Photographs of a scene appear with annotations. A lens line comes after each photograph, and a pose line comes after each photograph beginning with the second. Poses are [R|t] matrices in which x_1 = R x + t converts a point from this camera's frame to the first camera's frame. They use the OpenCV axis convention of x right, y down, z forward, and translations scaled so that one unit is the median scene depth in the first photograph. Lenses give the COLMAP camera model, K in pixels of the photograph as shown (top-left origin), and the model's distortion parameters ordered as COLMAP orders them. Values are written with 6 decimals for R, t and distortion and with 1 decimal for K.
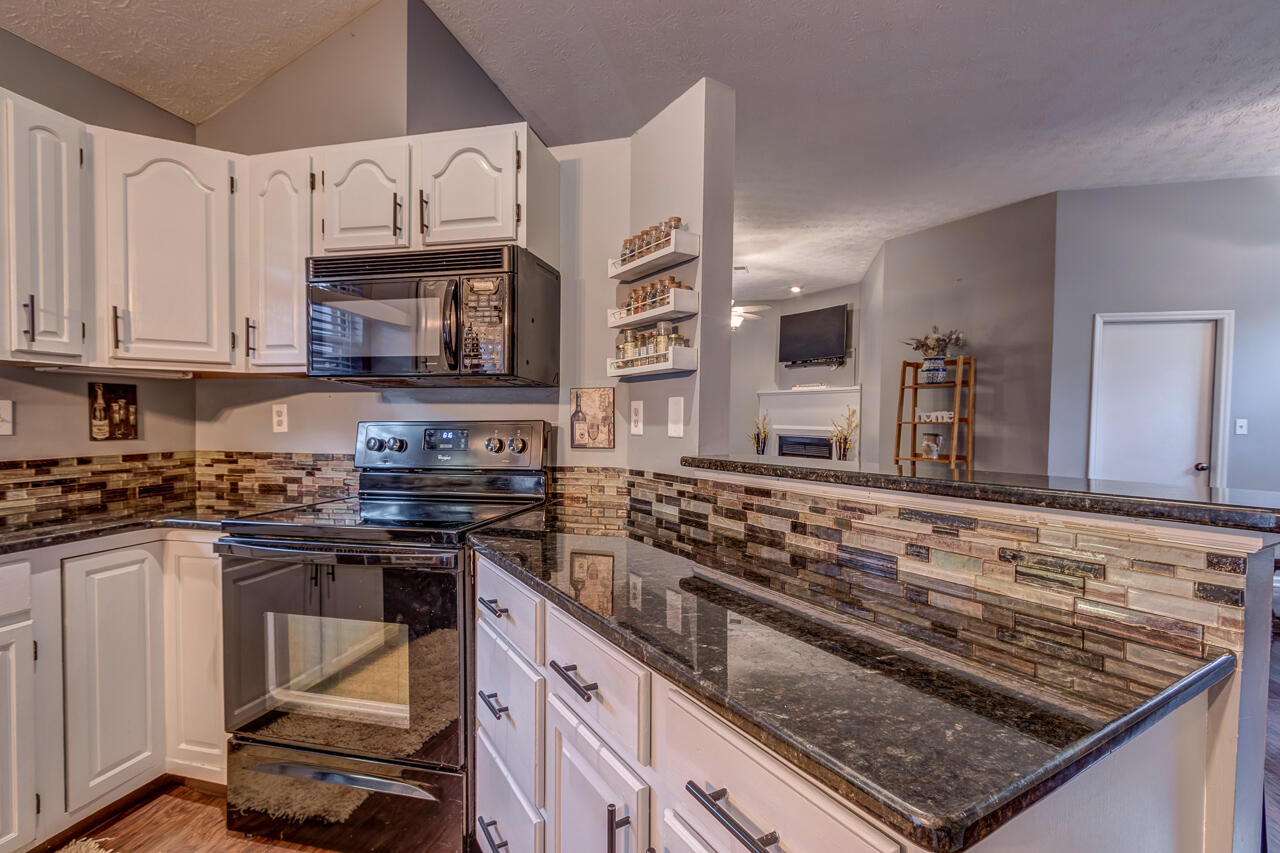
lens RADIAL K [[589.8, 0, 632.8], [0, 589.8, 433.9], [0, 0, 1]] dist [0.001335, -0.000575]
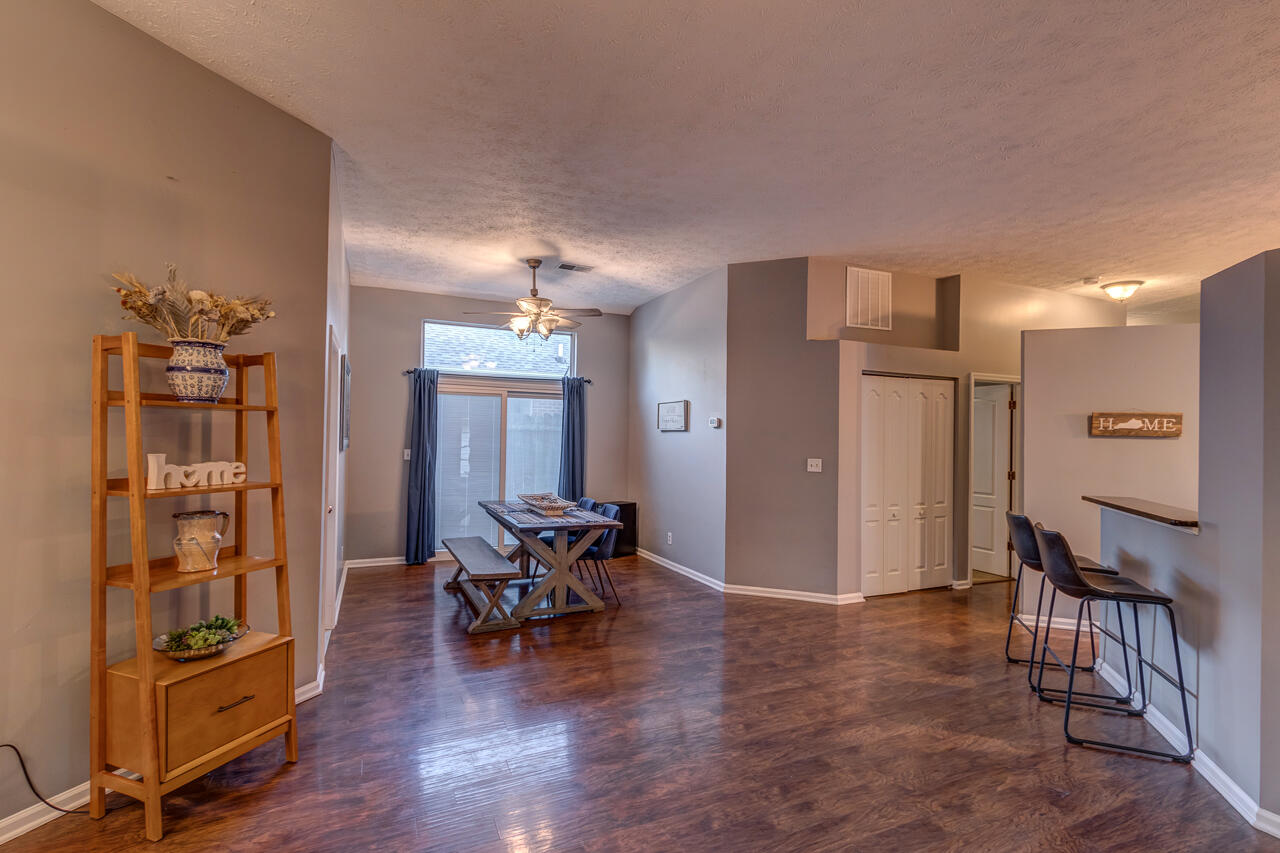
lens RADIAL K [[586.2, 0, 633.5], [0, 586.2, 435.6], [0, 0, 1]] dist [0.004926, -0.000941]
pose [[-0.610302, -0.017944, 0.791966, -0.123146], [-0.002473, 0.999782, 0.020747, -0.175616], [-0.792165, 0.010704, -0.610213, 2.575146]]
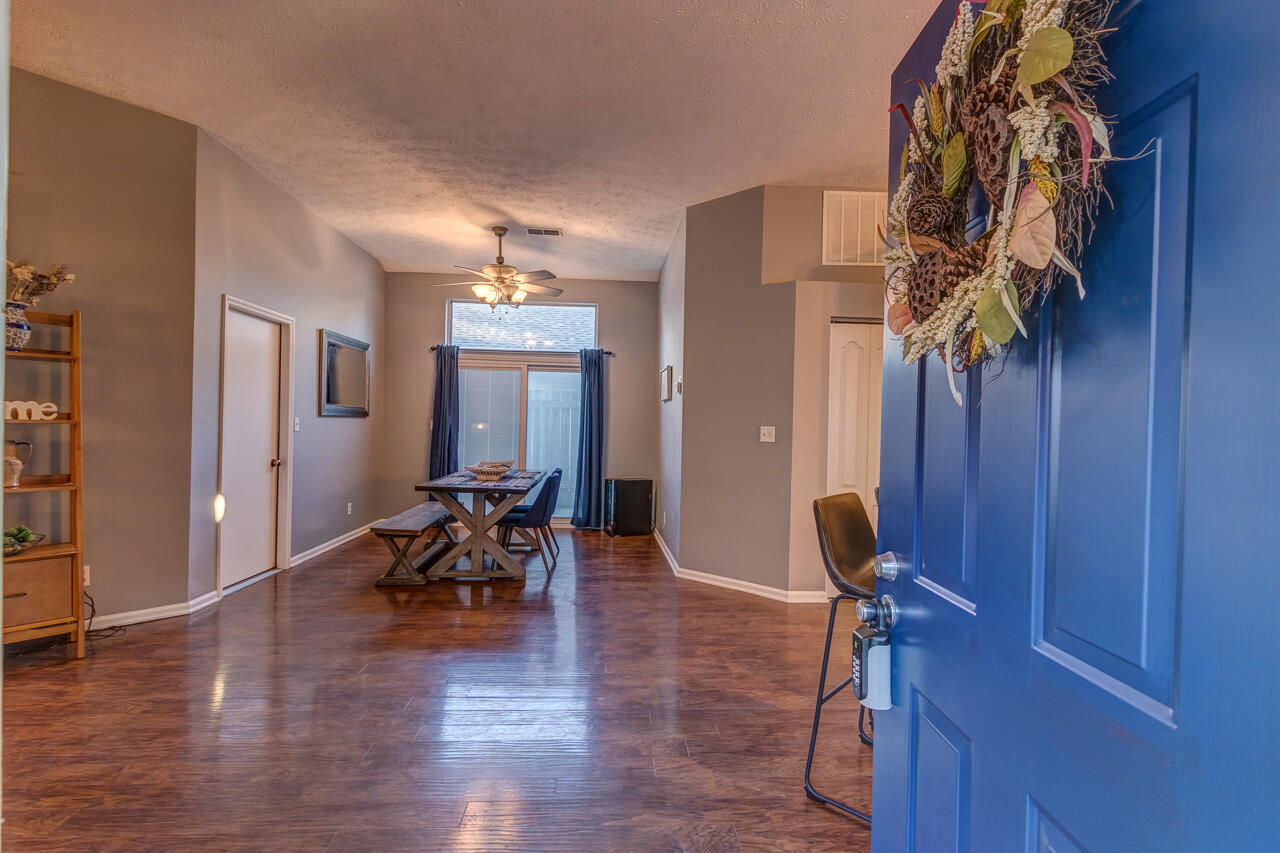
lens RADIAL K [[586.2, 0, 633.5], [0, 586.2, 435.6], [0, 0, 1]] dist [0.004926, -0.000941]
pose [[-0.291783, -0.031764, 0.955957, -0.475168], [-0.002407, 0.999470, 0.032475, -0.061979], [-0.956482, 0.007175, -0.291704, 1.520235]]
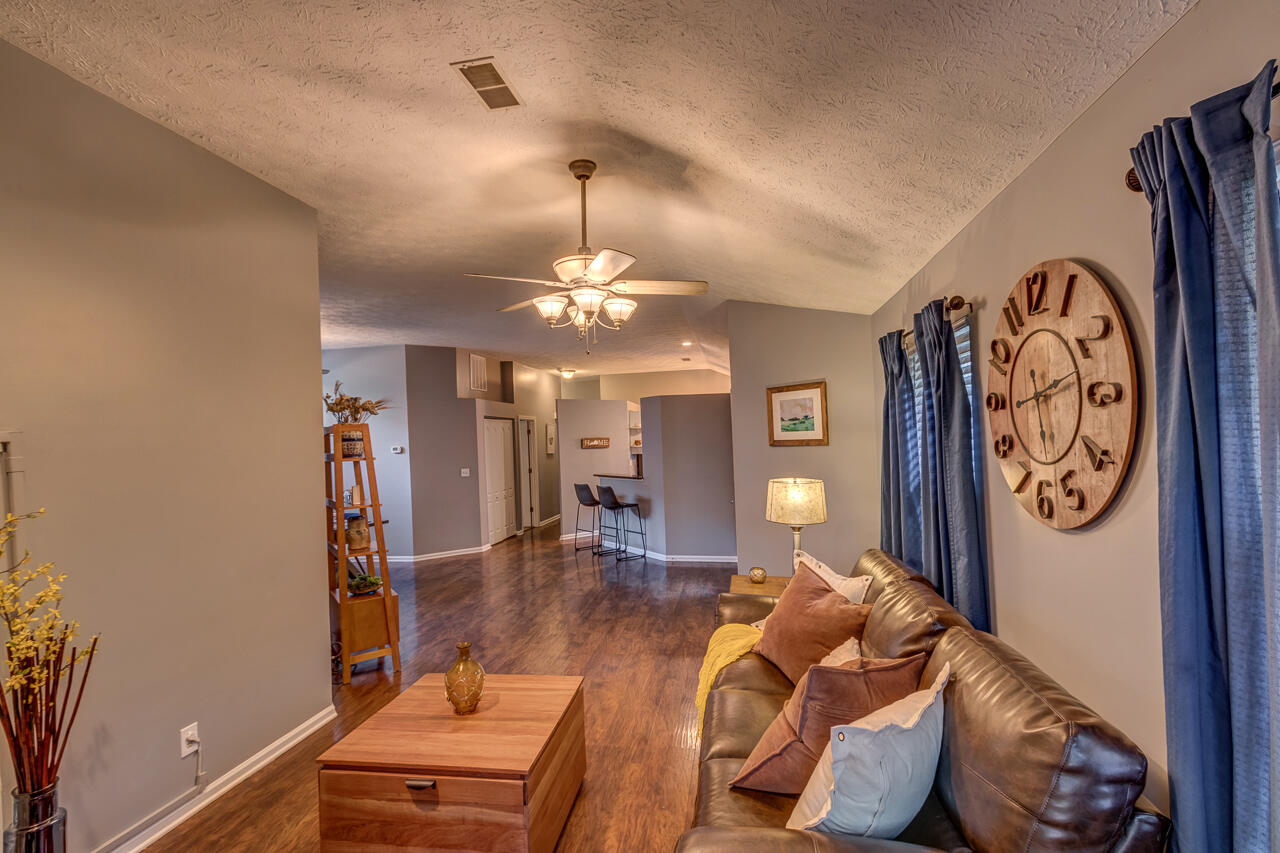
lens RADIAL K [[586.2, 0, 635.7], [0, 586.2, 436.9], [0, 0, 1]] dist [0.009247, 0.000011]
pose [[-0.997377, 0.023392, -0.068494, 0.447453], [0.022314, 0.999615, 0.016466, -0.295431], [0.068853, 0.014895, -0.997516, 4.683970]]
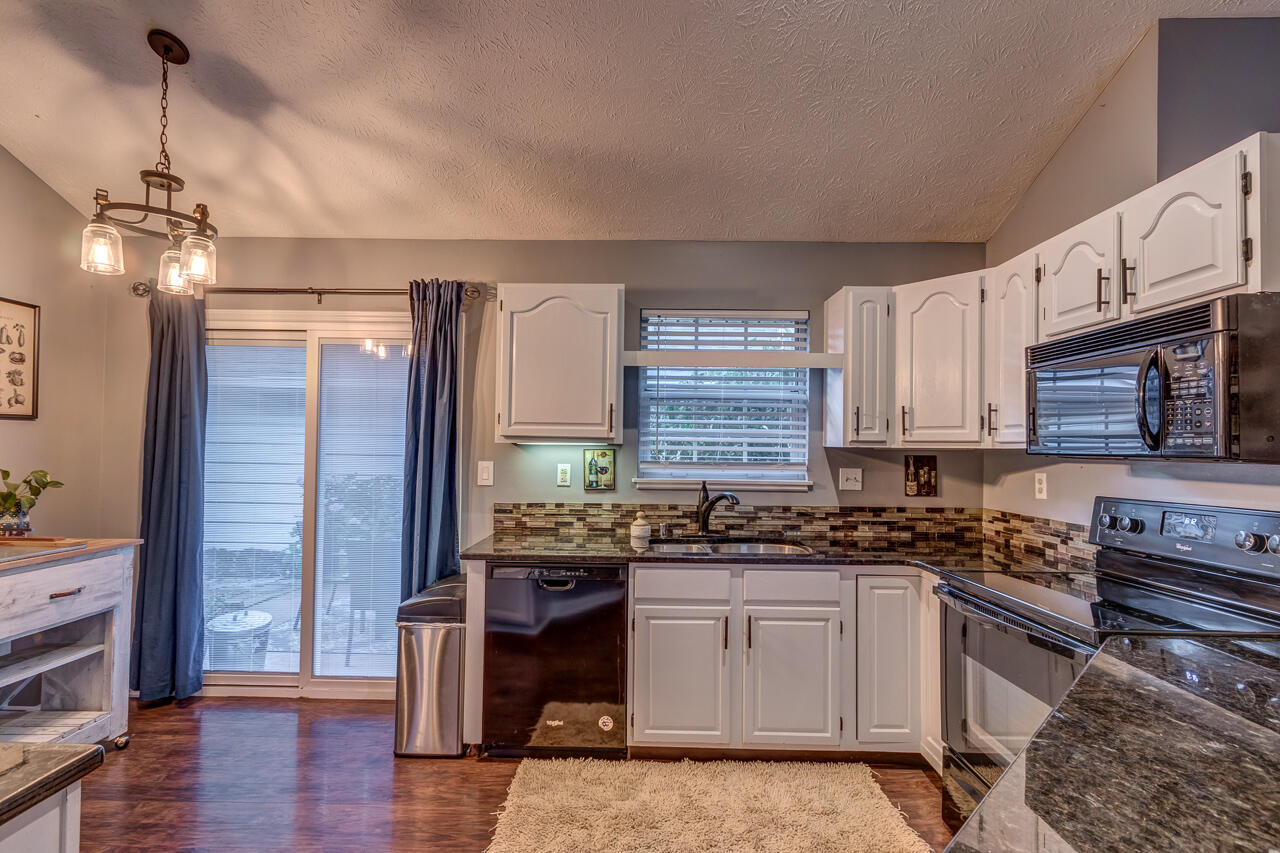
lens RADIAL K [[586.2, 0, 633.5], [0, 586.2, 435.6], [0, 0, 1]] dist [0.004926, -0.000941]
pose [[0.227870, -0.027714, -0.973297, 0.328096], [-0.035329, 0.998701, -0.036709, -0.061537], [0.973050, 0.042750, 0.226595, 0.033568]]
